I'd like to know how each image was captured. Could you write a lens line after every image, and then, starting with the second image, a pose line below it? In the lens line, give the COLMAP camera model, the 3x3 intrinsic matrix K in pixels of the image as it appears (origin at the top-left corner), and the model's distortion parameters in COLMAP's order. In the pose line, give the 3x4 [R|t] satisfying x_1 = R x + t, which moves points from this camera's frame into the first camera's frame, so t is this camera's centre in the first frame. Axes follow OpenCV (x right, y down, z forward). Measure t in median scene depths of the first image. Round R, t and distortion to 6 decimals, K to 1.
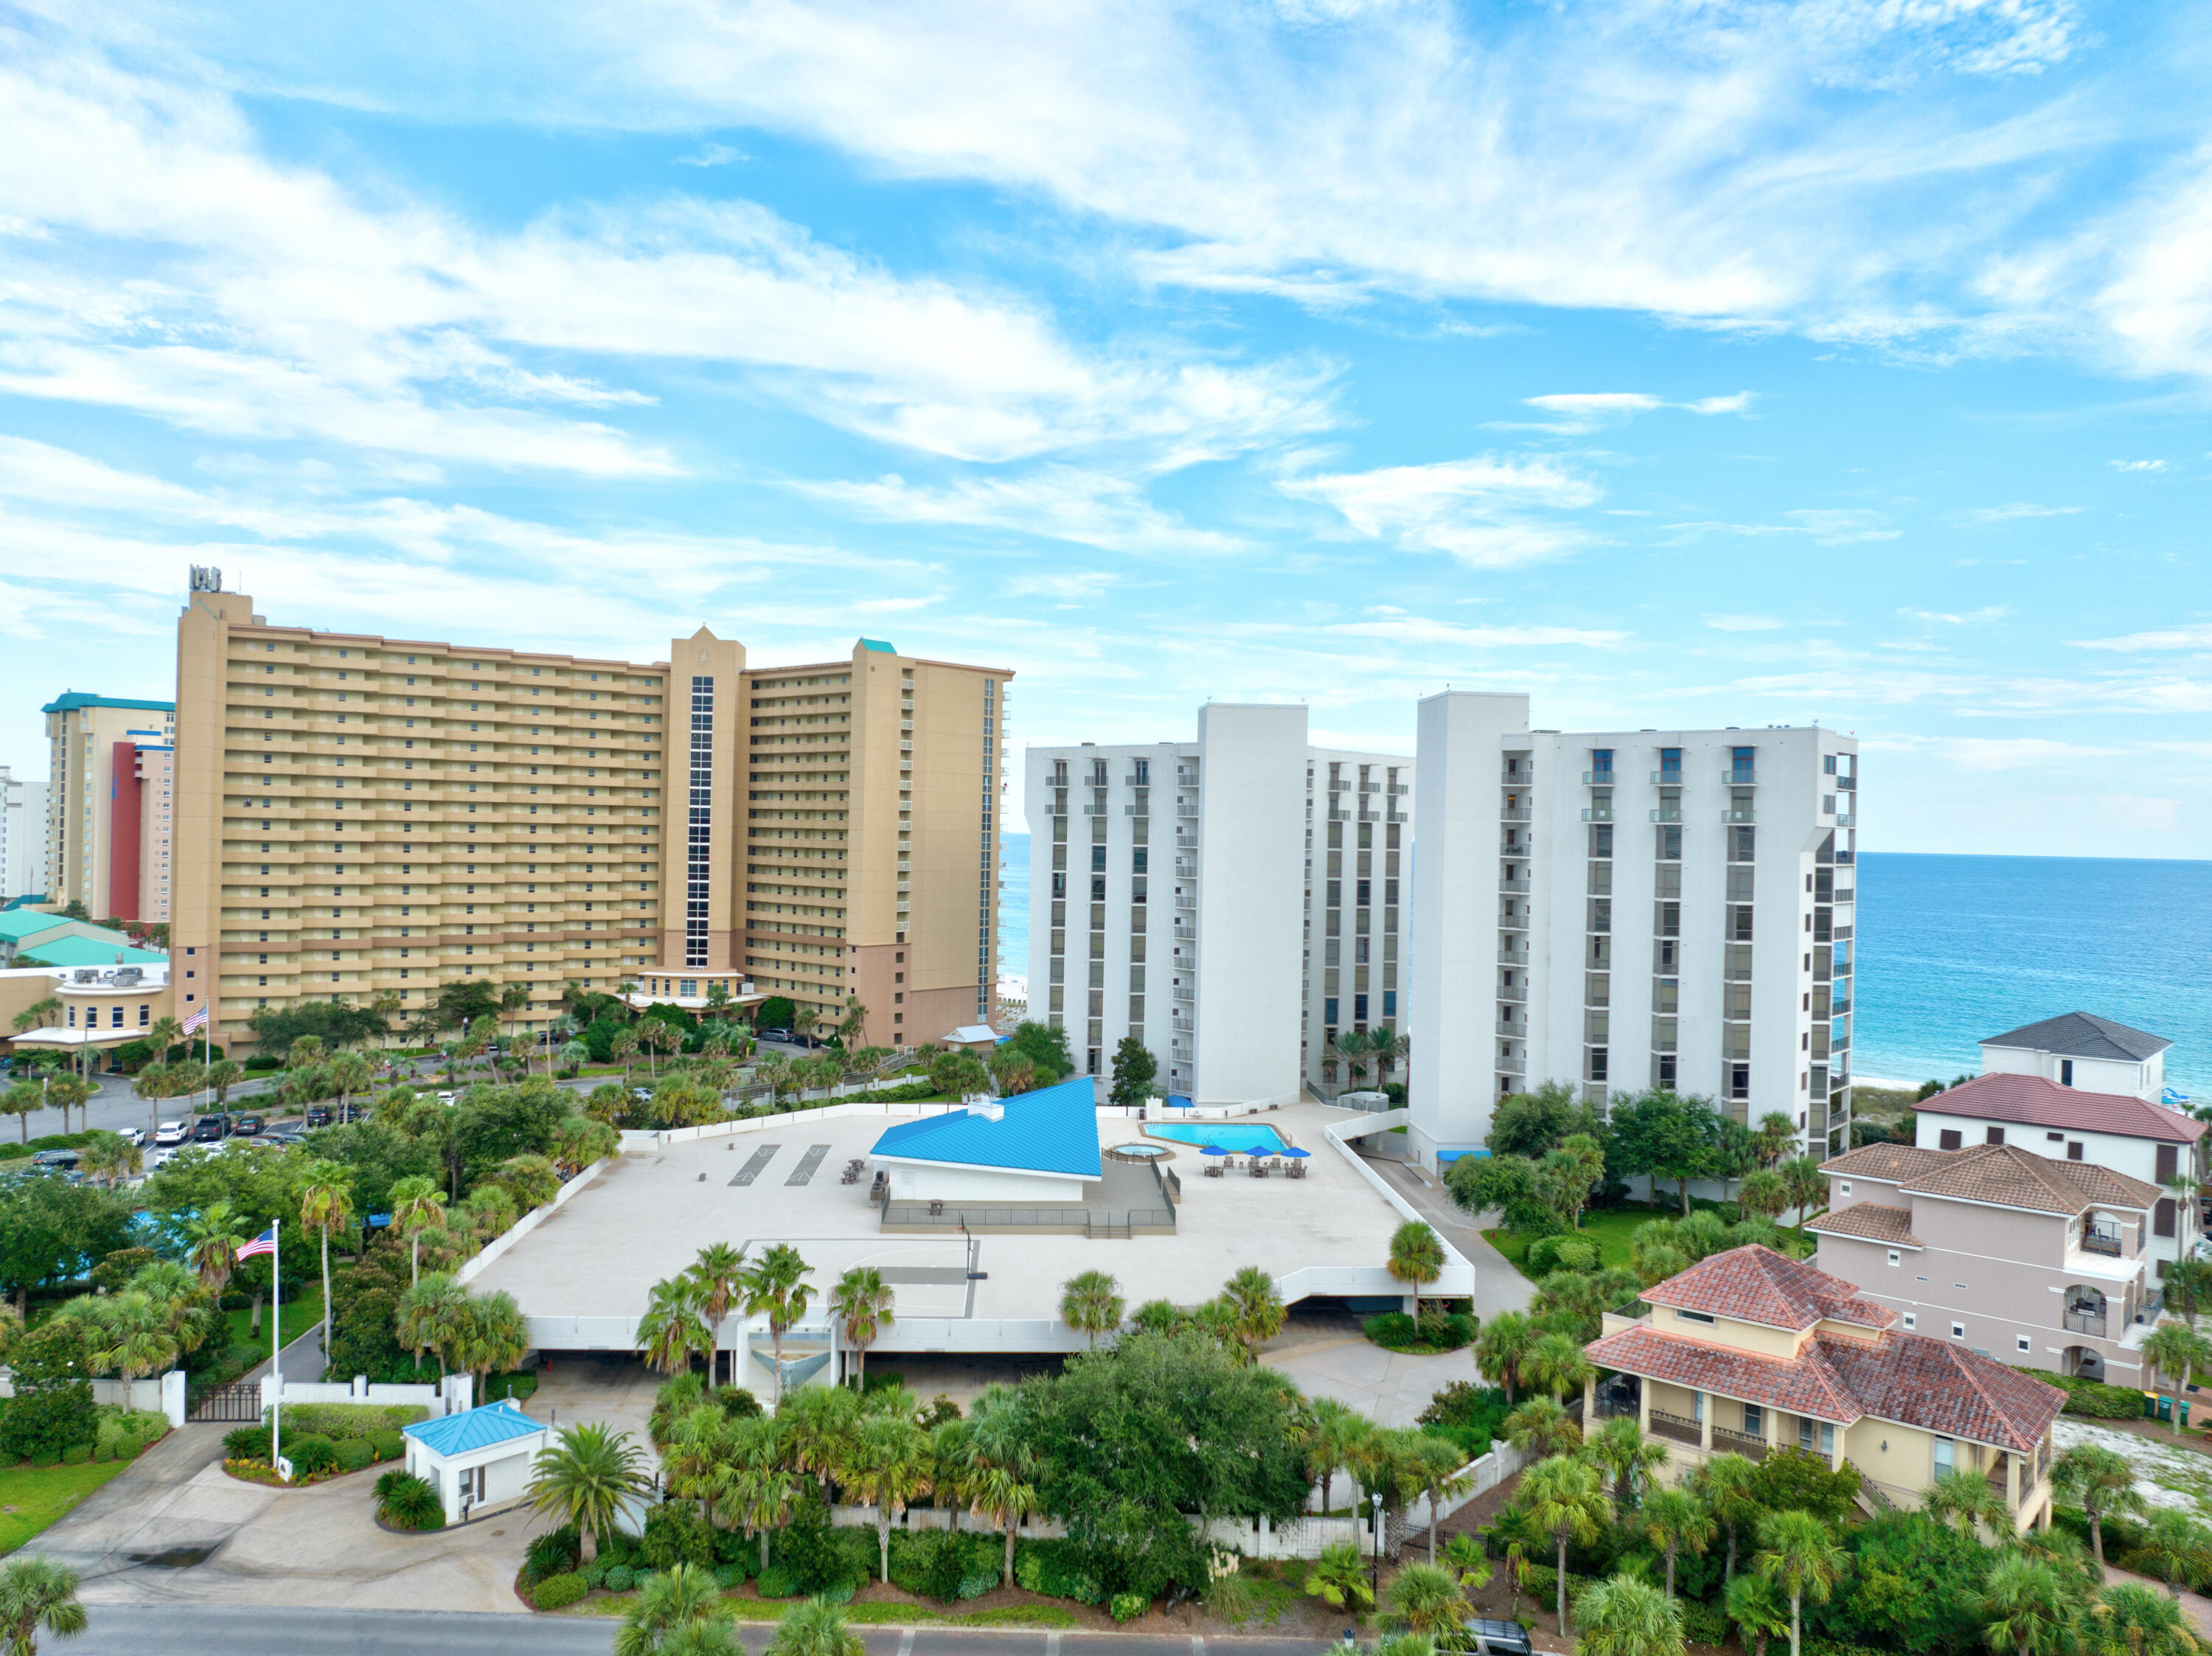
lens RADIAL K [[1540.9, 0, 1105.0], [0, 1540.9, 825.7], [0, 0, 1]] dist [-0.041940, -0.000799]
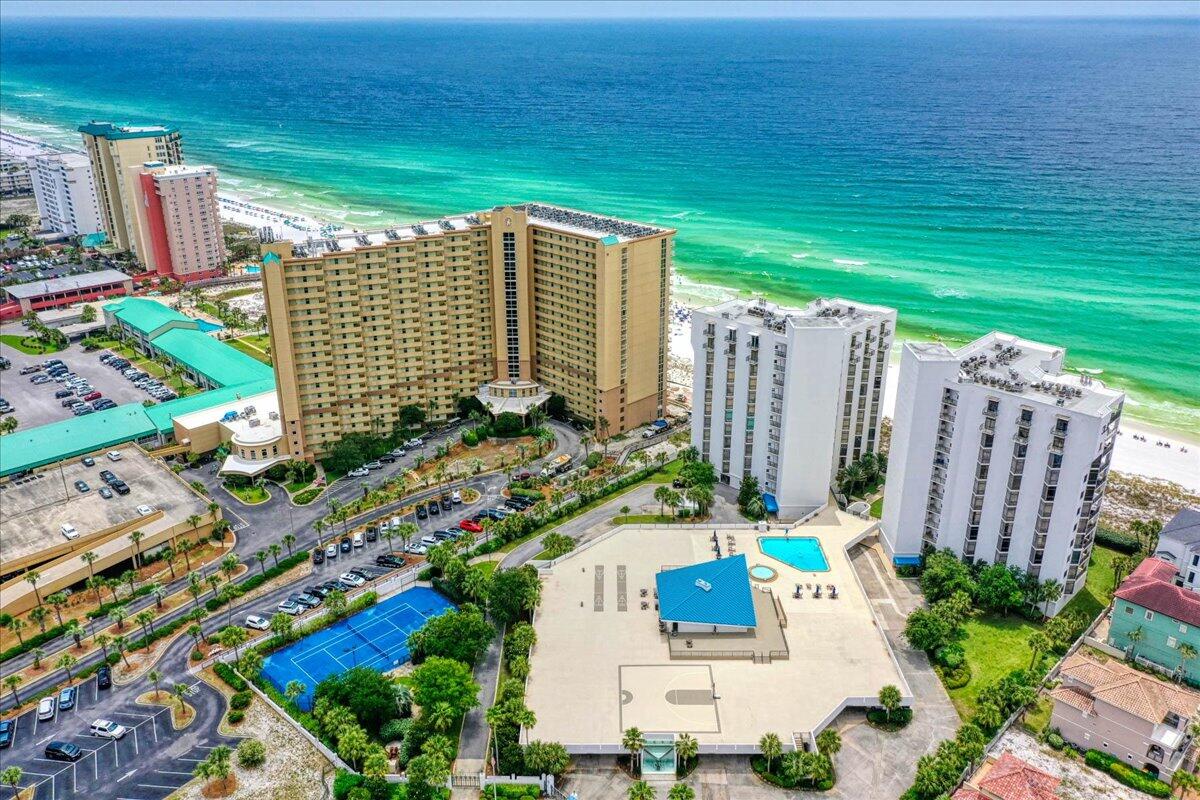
lens RADIAL K [[932.5, 0, 600.2], [0, 932.5, 399.0], [0, 0, 1]] dist [-0.000432, -0.011470]
pose [[0.997730, 0.000671, -0.067335, -0.092296], [0.024032, 0.930555, 0.365364, -0.400511], [0.062904, -0.366153, 0.928426, -0.151956]]
